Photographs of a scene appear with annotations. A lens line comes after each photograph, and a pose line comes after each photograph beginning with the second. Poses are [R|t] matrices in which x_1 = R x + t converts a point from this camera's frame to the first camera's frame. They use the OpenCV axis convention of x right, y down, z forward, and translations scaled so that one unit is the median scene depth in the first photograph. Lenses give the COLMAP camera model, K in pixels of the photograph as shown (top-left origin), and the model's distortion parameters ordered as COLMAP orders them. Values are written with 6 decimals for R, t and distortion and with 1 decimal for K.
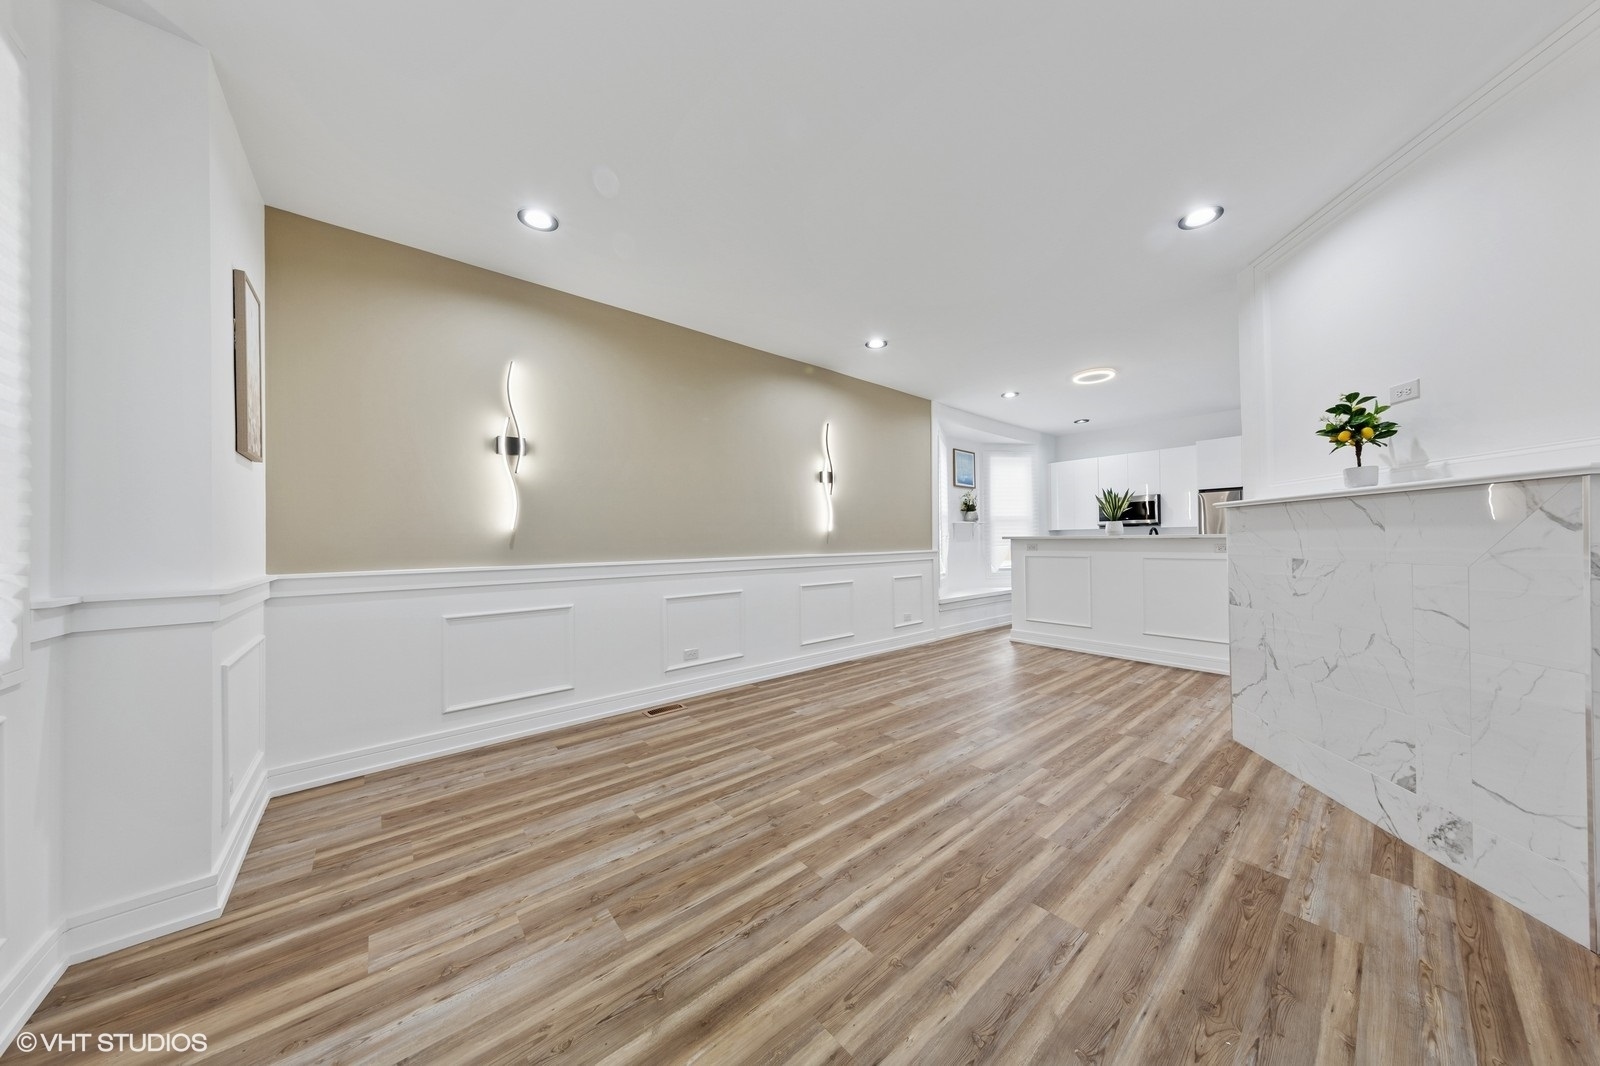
lens RADIAL K [[510.4, 0, 808.6], [0, 510.4, 538.2], [0, 0, 1]] dist [0.006037, -0.000009]
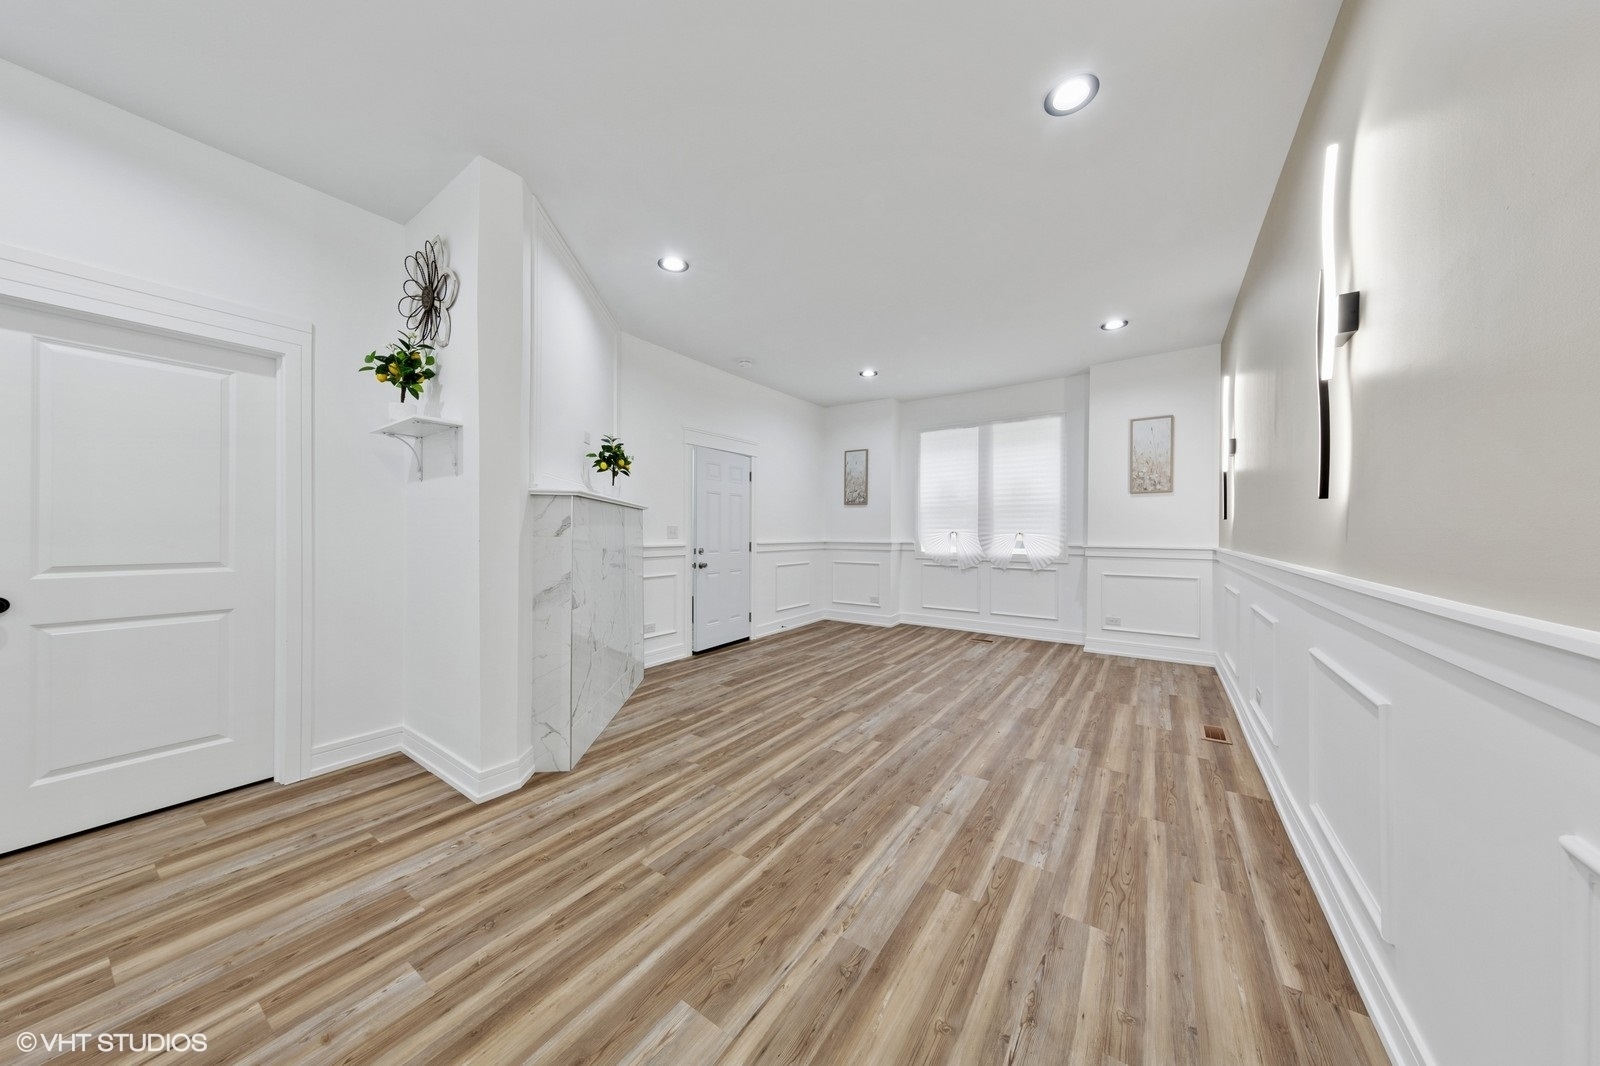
lens RADIAL K [[510.4, 0, 808.6], [0, 510.4, 538.2], [0, 0, 1]] dist [0.006037, -0.000009]
pose [[-0.965982, 0.010939, -0.258378, 0.665990], [0.007996, 0.999891, 0.012436, 0.003701], [0.258485, 0.009947, -0.965964, 1.913275]]
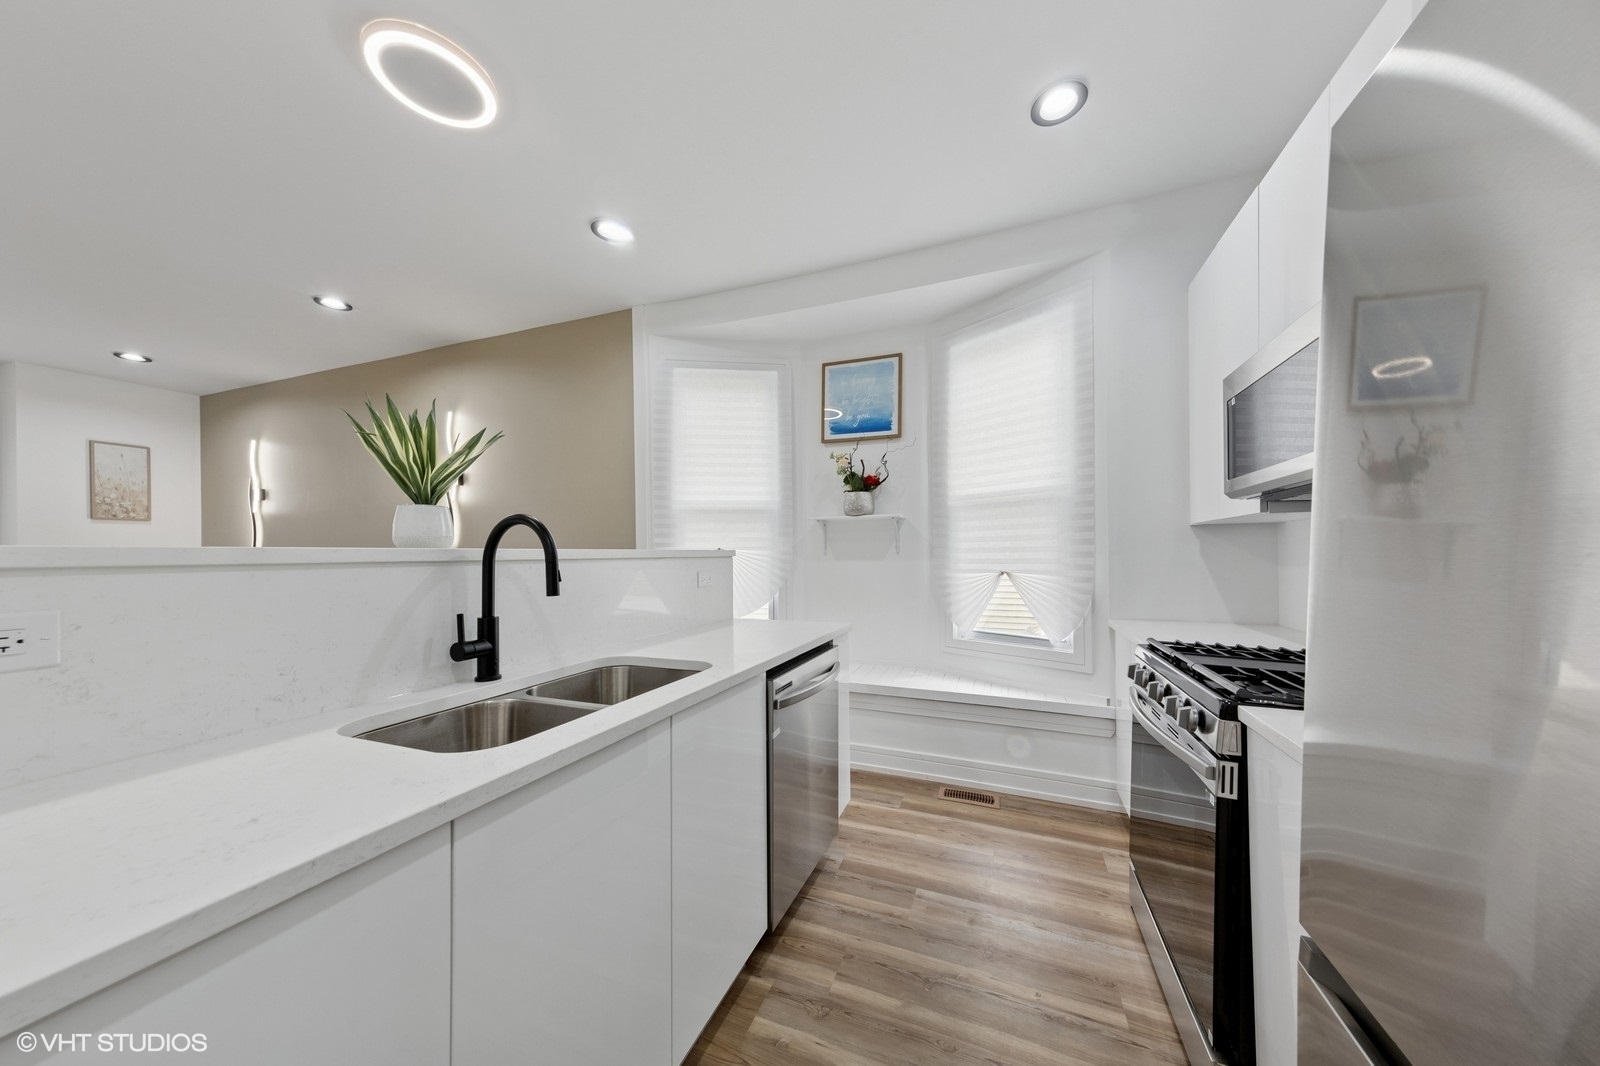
lens RADIAL K [[510.4, 0, 808.6], [0, 510.4, 538.2], [0, 0, 1]] dist [0.006037, -0.000009]
pose [[0.480257, -0.006563, -0.877103, 1.602331], [0.010334, 0.999945, -0.001824, -0.027744], [0.877067, -0.008188, 0.480298, 1.742200]]
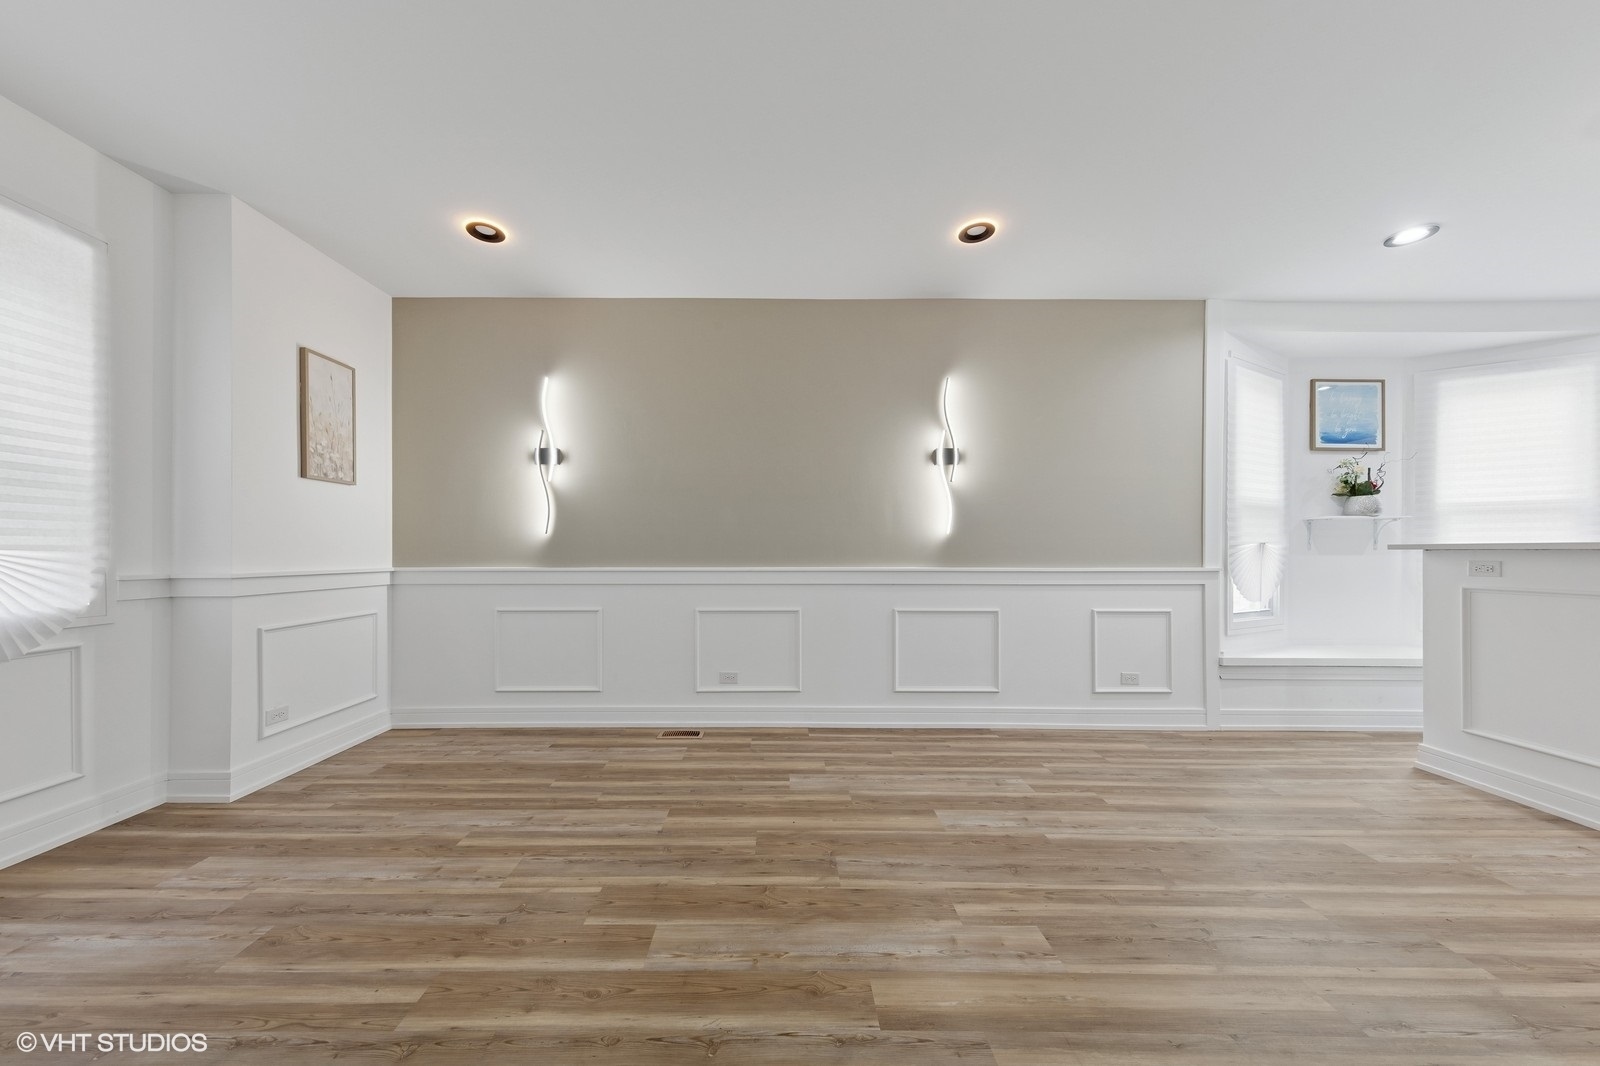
lens RADIAL K [[531.4, 0, 772.5], [0, 531.4, 550.0], [0, 0, 1]] dist [0.006269, -0.000216]
pose [[0.753953, 0.012592, -0.656808, 0.524973], [-0.007600, 0.999917, 0.010446, 0.002643], [0.656884, -0.002884, 0.753986, 0.473627]]
